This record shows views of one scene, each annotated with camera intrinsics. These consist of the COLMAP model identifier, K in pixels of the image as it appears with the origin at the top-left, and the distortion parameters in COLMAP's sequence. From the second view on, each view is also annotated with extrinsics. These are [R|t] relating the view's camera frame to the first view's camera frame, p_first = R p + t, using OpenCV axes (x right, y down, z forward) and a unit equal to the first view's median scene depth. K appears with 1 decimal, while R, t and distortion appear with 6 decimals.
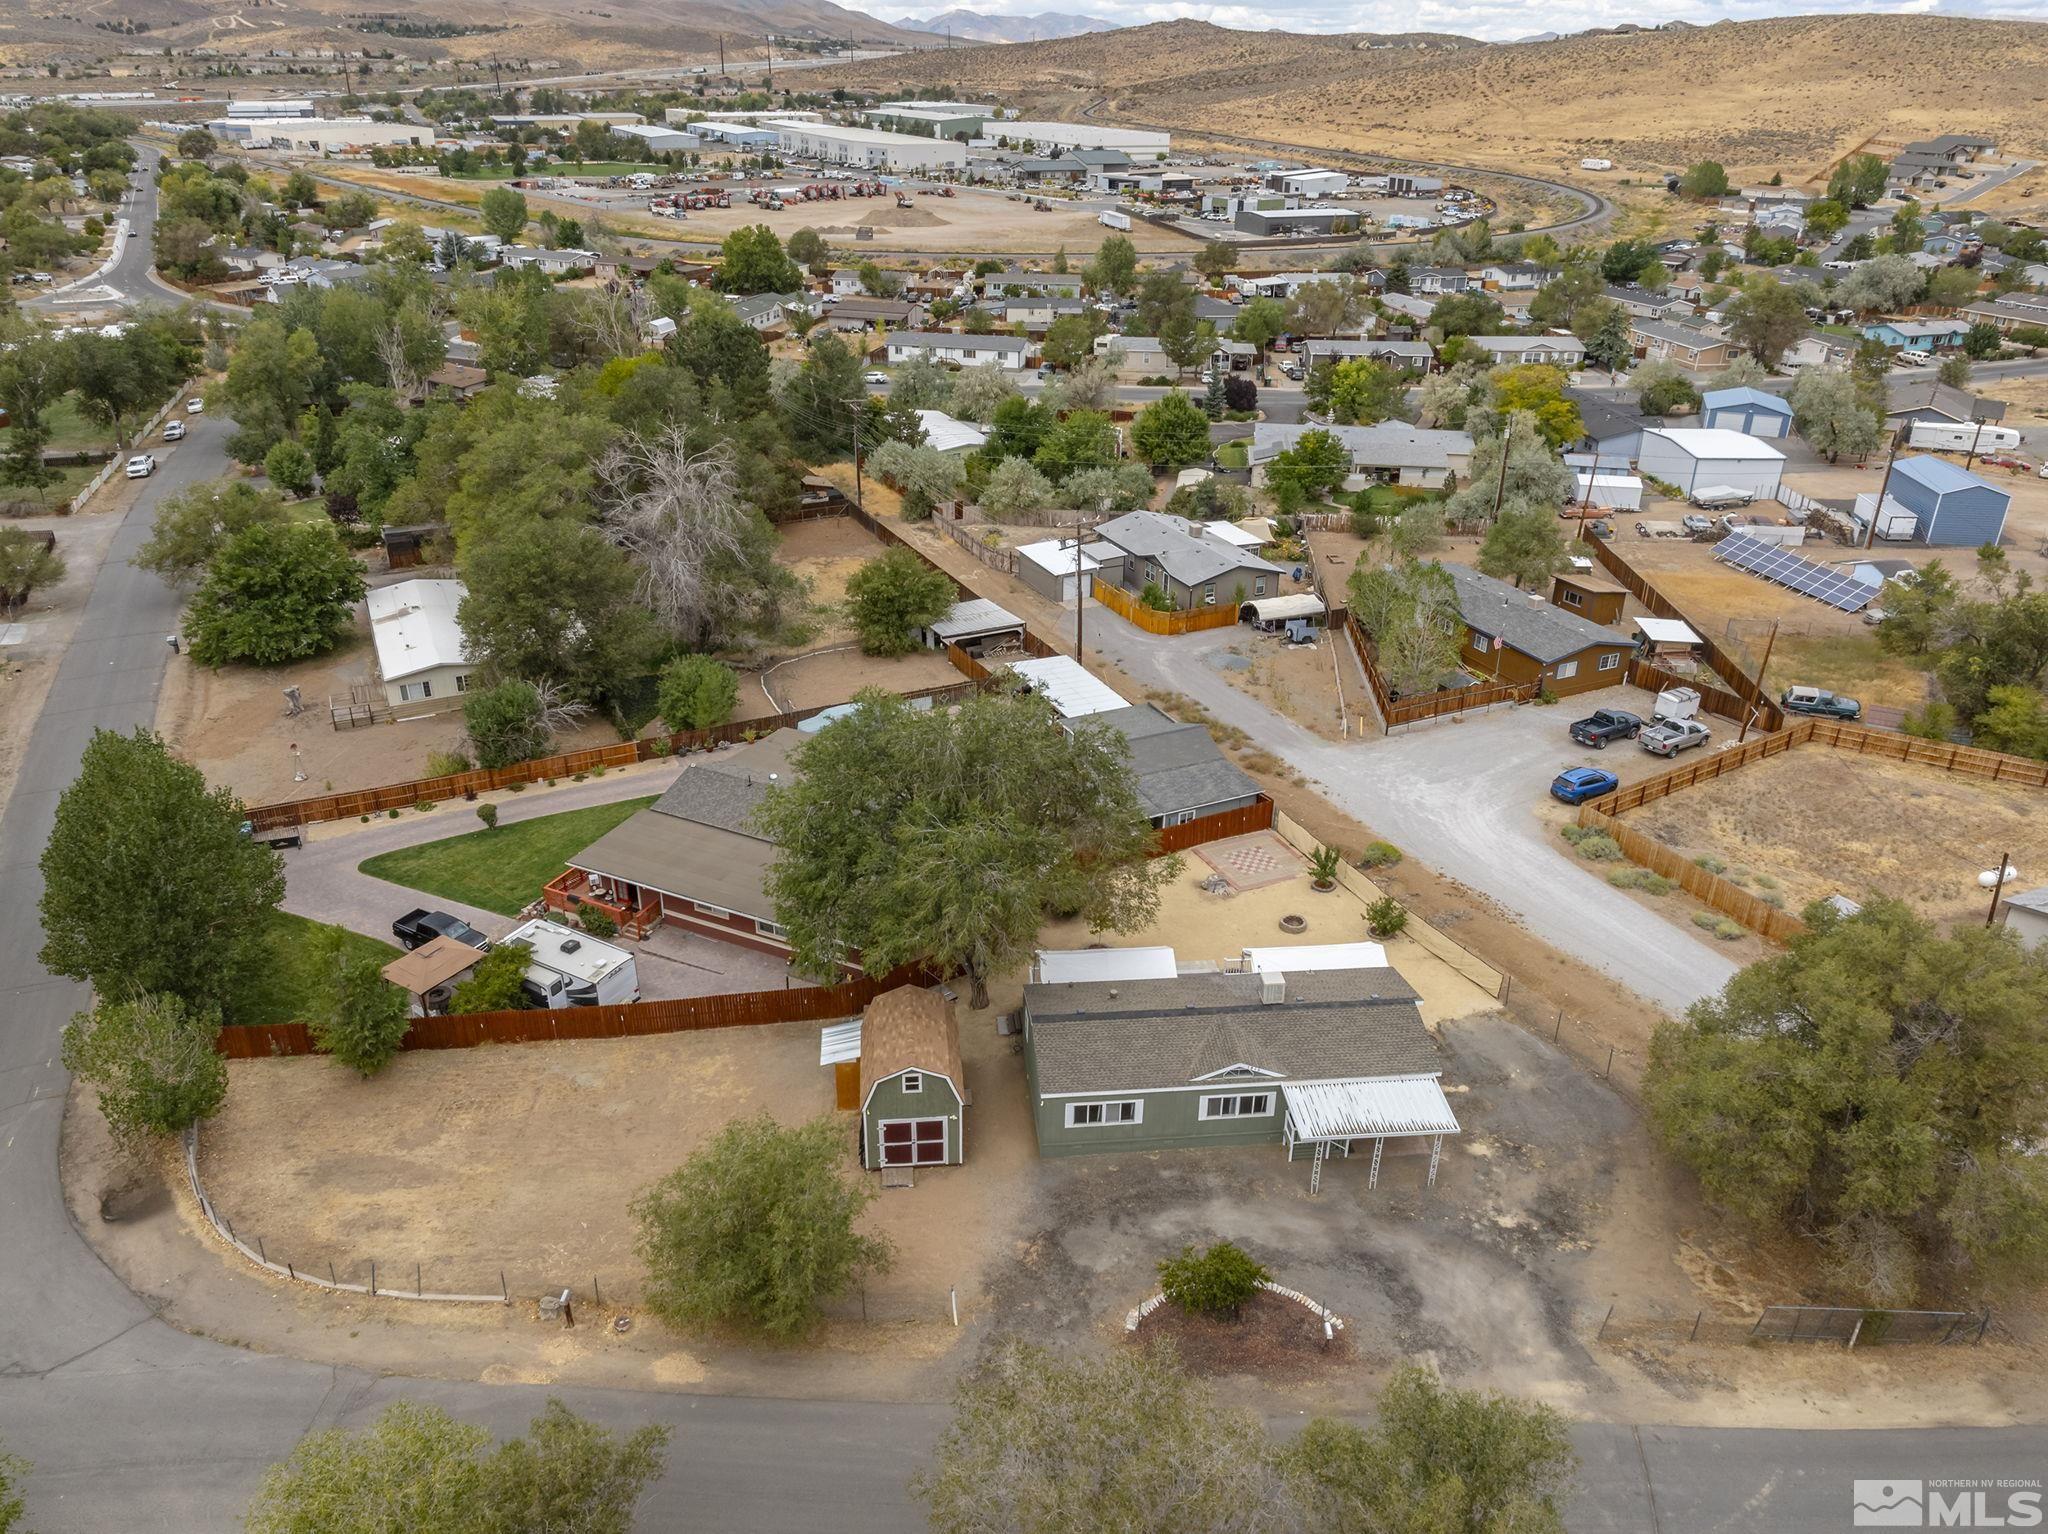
lens RADIAL K [[1450.1, 0, 1023.4], [0, 1450.1, 752.8], [0, 0, 1]] dist [-0.034605, 0.022213]
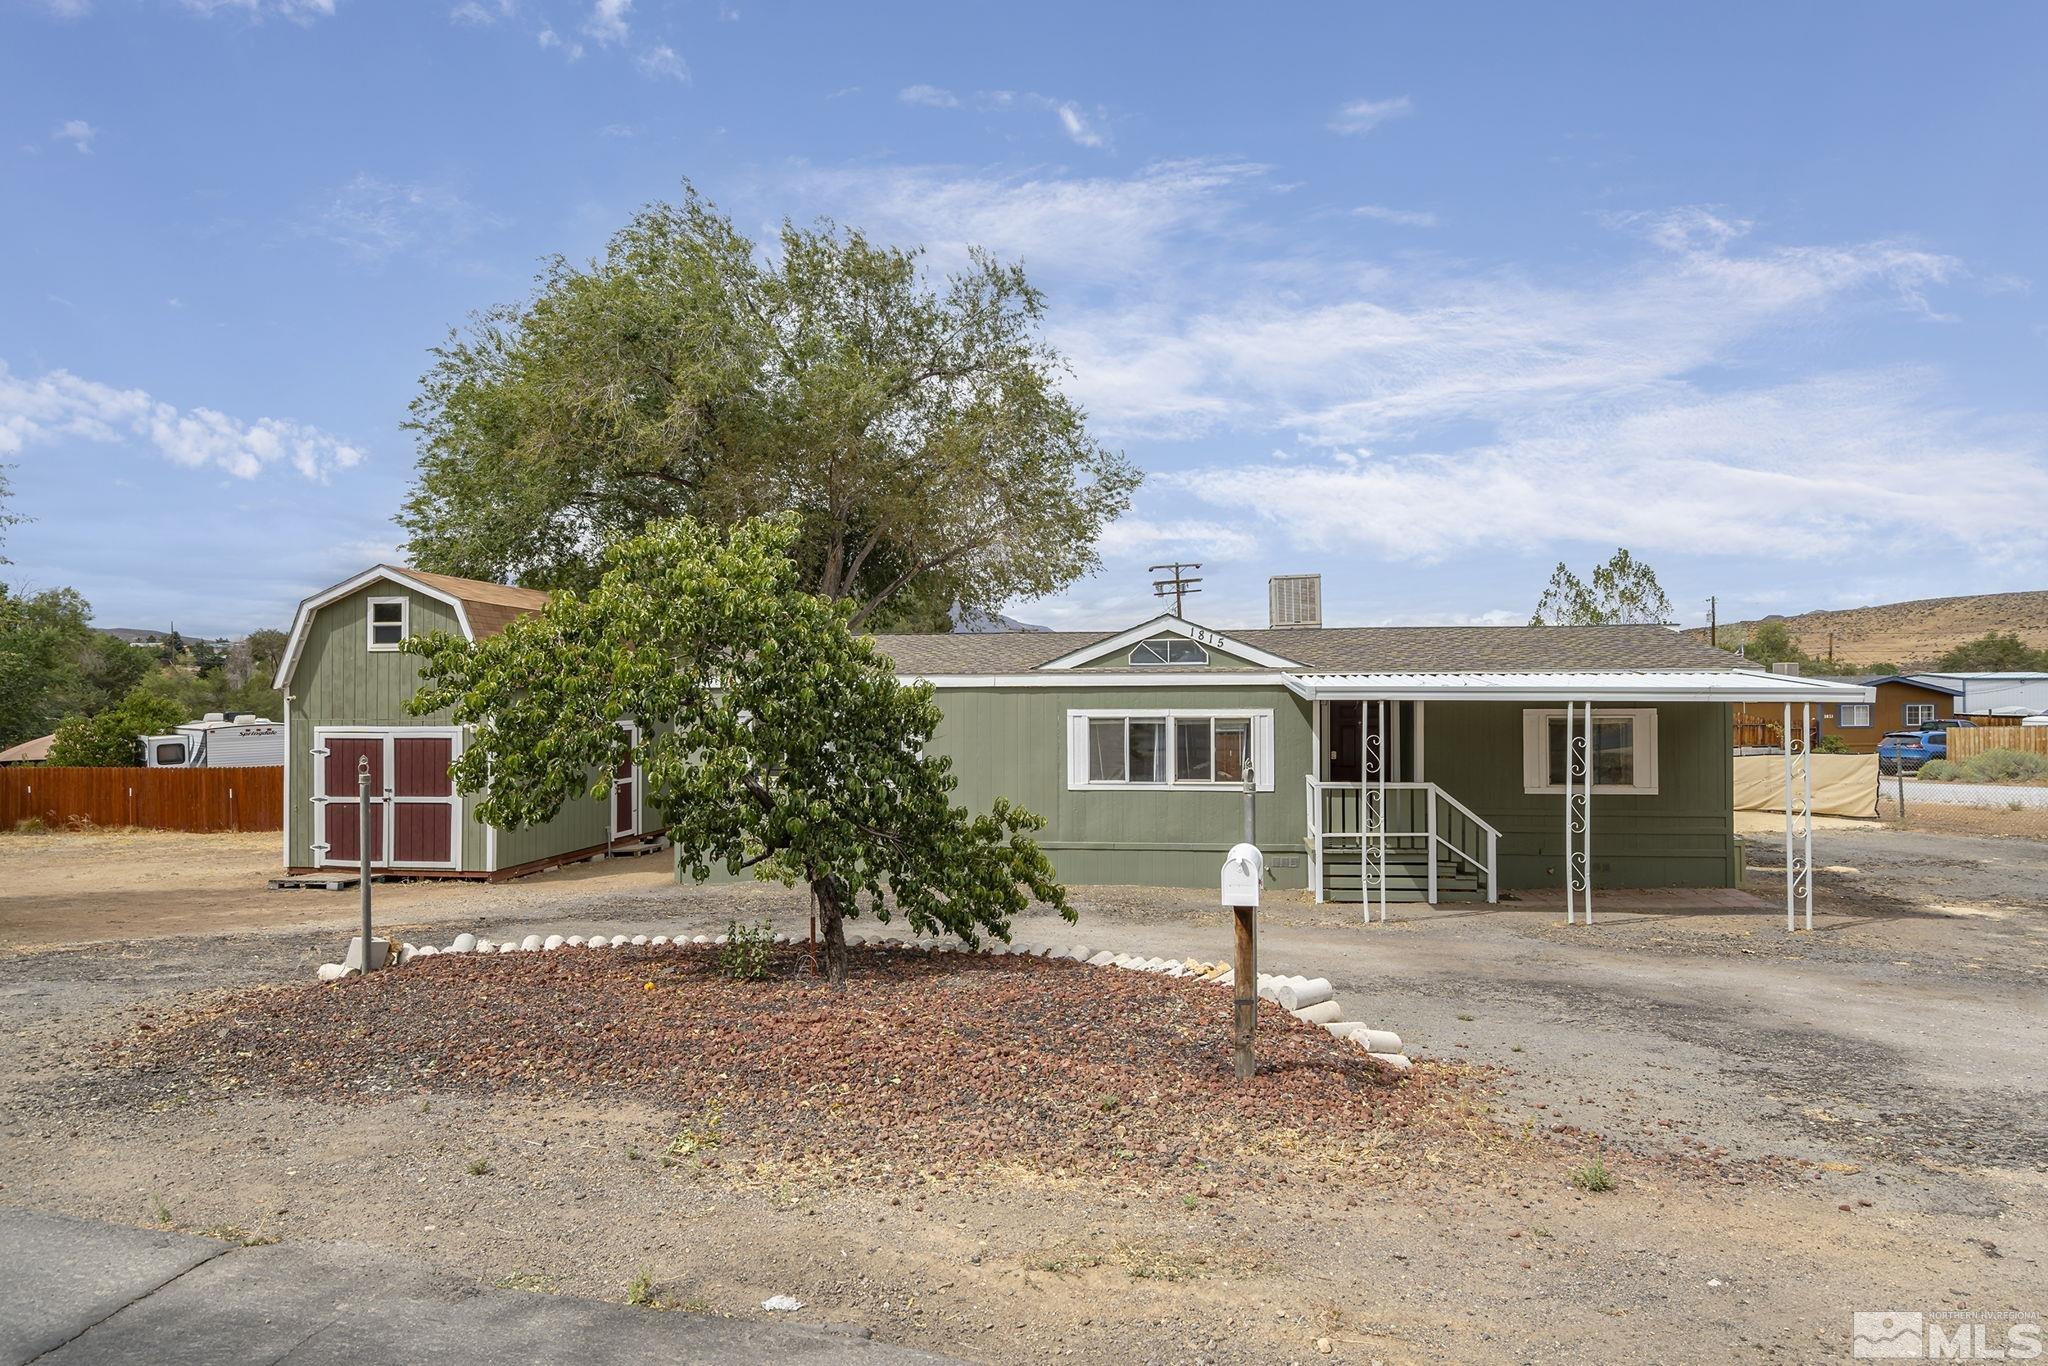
lens RADIAL K [[1109.3, 0, 1024.0], [0, 1109.3, 683.0], [0, 0, 1]] dist [0.003562, 0.000686]
pose [[0.972459, -0.015169, -0.232579, 0.157261], [-0.089957, 0.896131, -0.434576, 0.314902], [0.215013, 0.443530, 0.870087, 0.642946]]
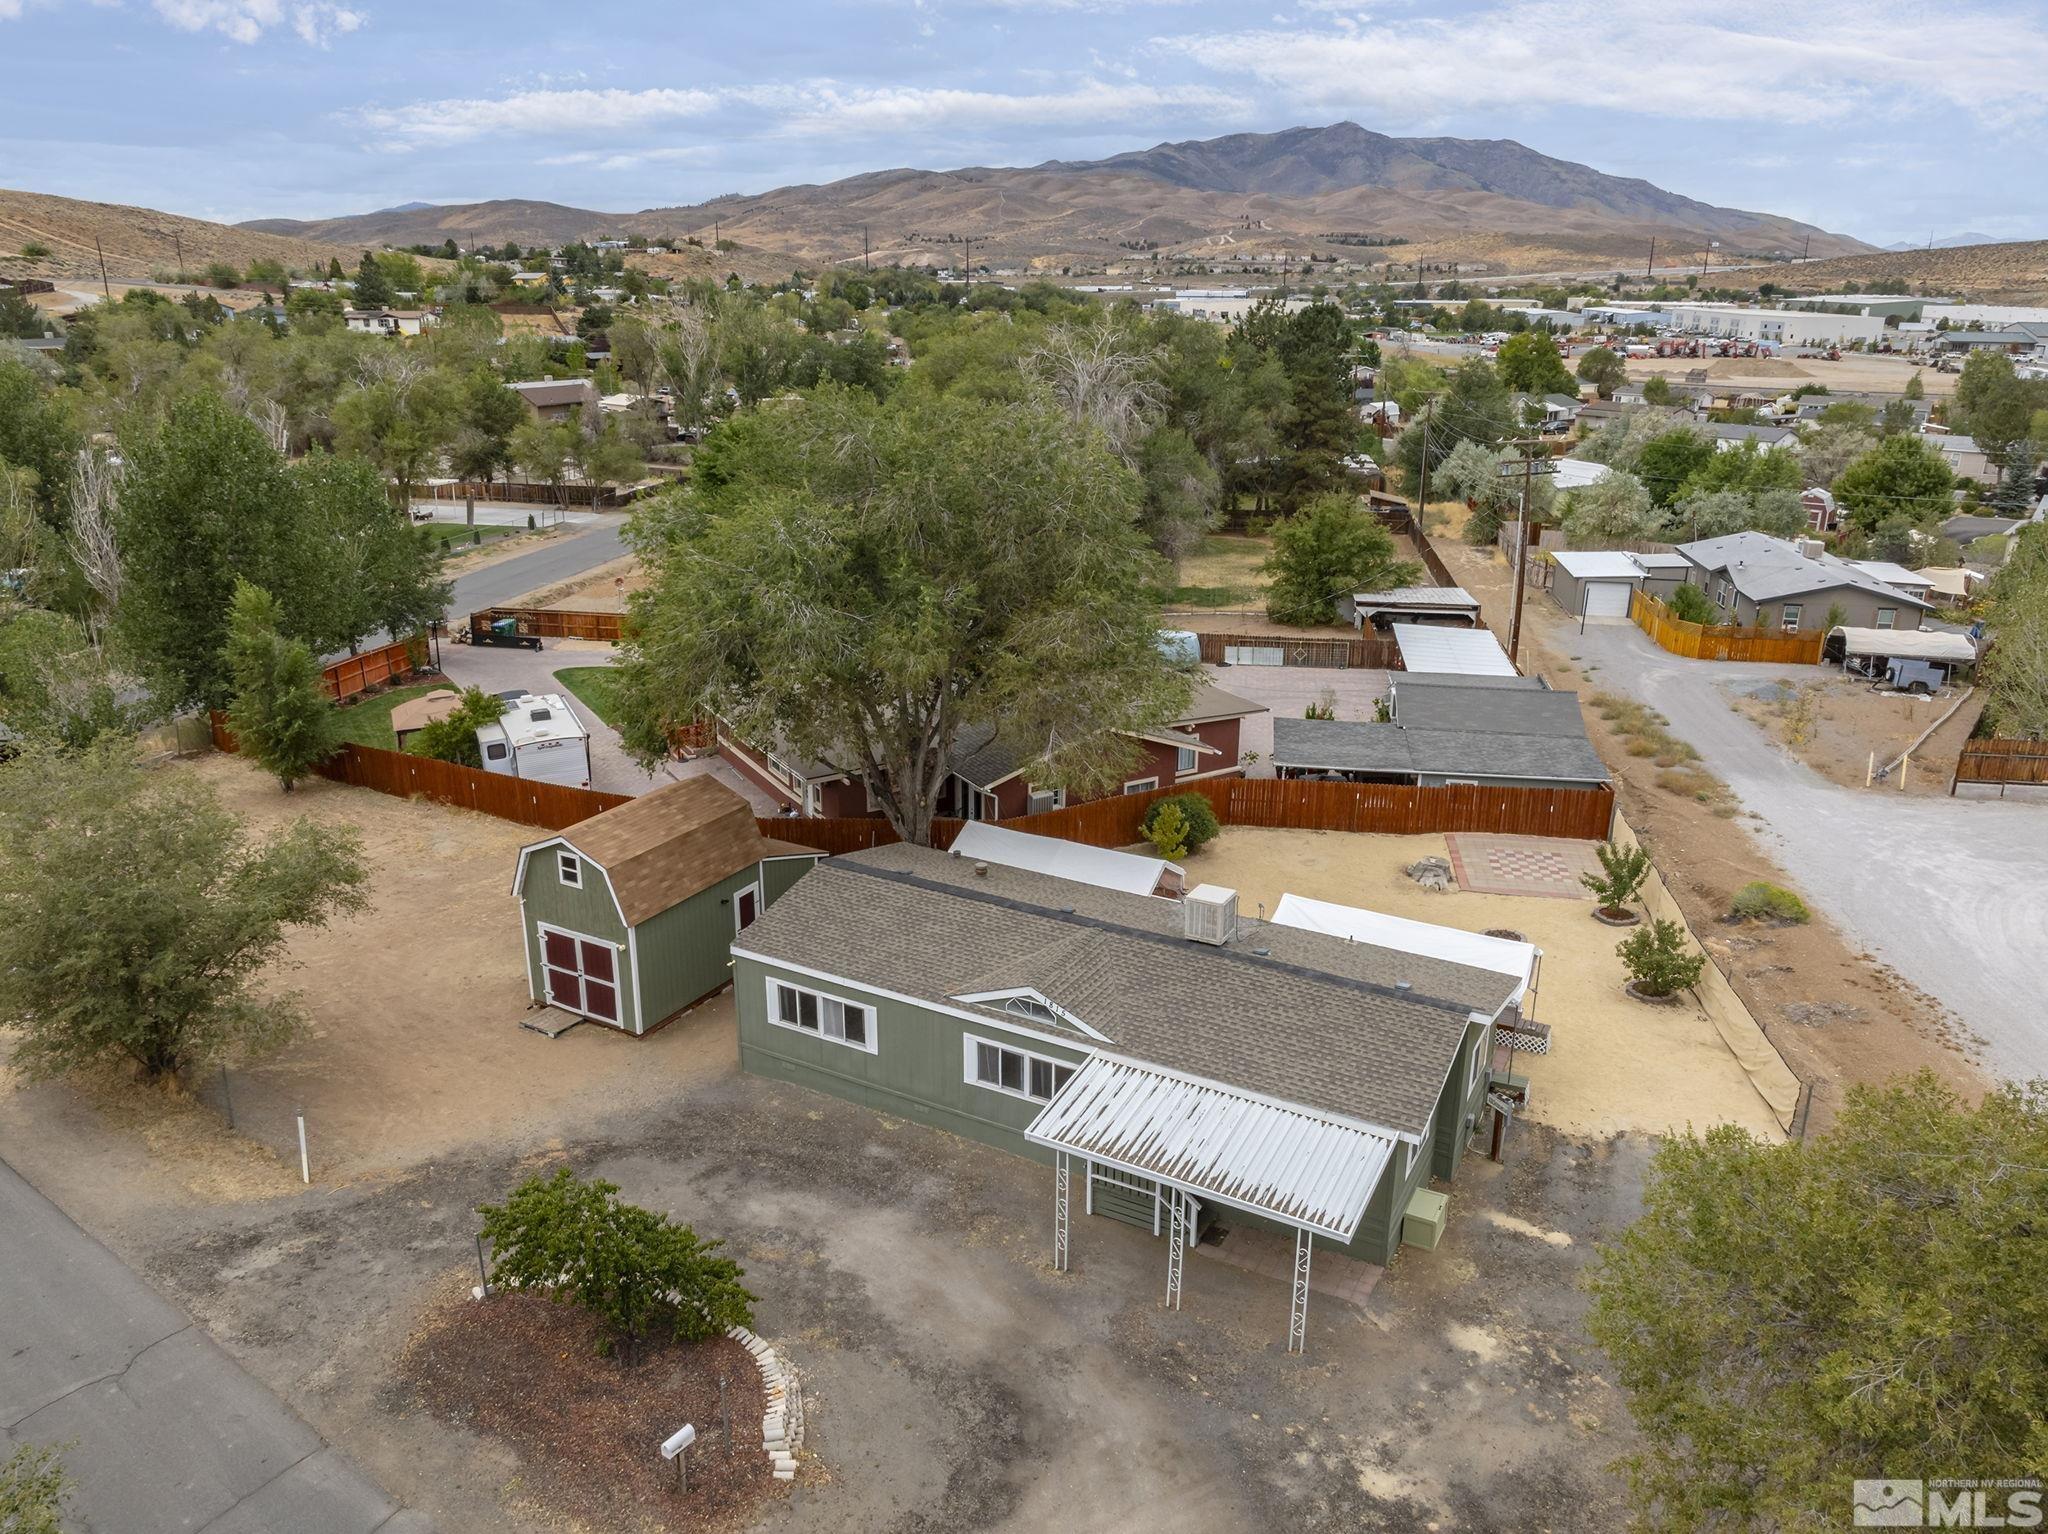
lens RADIAL K [[1450.1, 0, 1023.4], [0, 1450.1, 752.8], [0, 0, 1]] dist [-0.034605, 0.022213]
pose [[0.826263, 0.171556, -0.536523, 0.362407], [-0.243056, 0.967843, -0.064842, 0.144360], [0.508146, 0.183982, 0.841391, 0.465906]]
